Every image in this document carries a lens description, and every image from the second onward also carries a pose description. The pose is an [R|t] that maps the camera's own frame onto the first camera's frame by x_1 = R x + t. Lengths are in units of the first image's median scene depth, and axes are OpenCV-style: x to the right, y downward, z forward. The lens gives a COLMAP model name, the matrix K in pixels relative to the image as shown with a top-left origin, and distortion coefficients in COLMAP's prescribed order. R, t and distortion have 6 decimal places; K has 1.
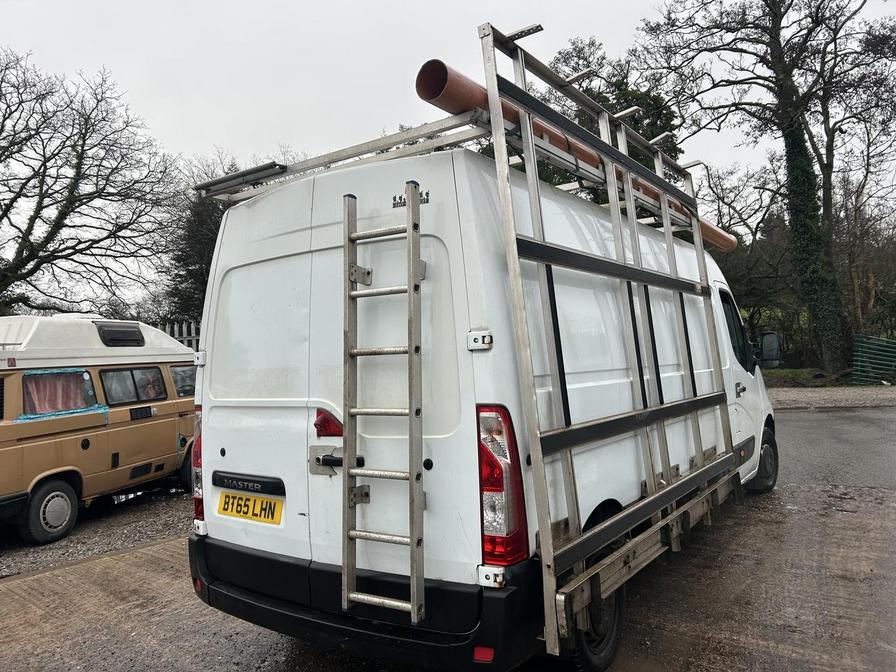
lens RADIAL K [[676.8, 0, 452.0], [0, 676.8, 325.3], [0, 0, 1]] dist [0.030805, -0.002571]
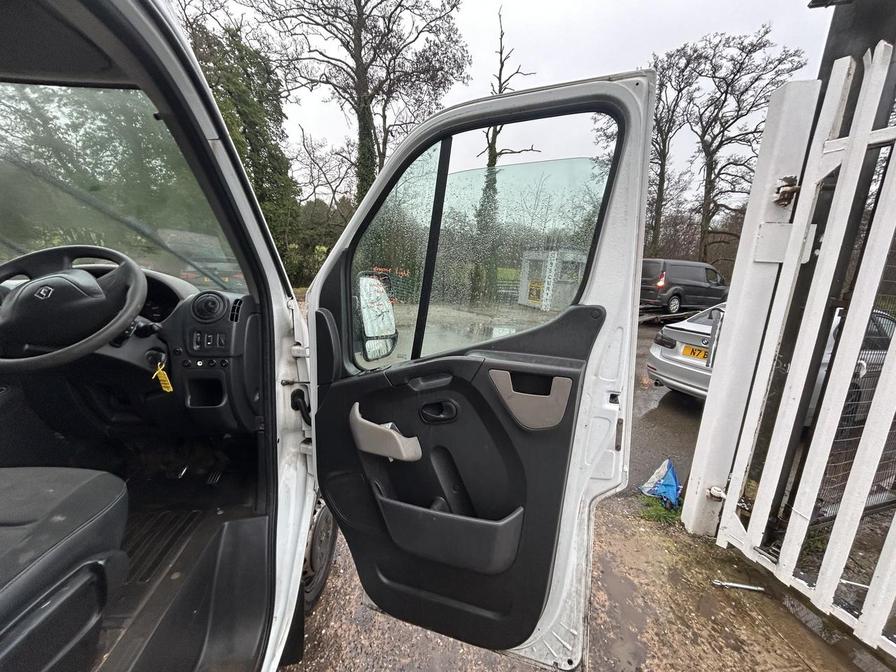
lens RADIAL K [[359.2, 0, 448.0], [0, 359.2, 336.0], [0, 0, 1]] dist [-0.000810, -0.000299]
pose [[0.743547, -0.020826, 0.668359, 0.811053], [-0.124648, 0.977679, 0.169136, 0.021385], [-0.656963, -0.209070, 0.724354, 1.671660]]
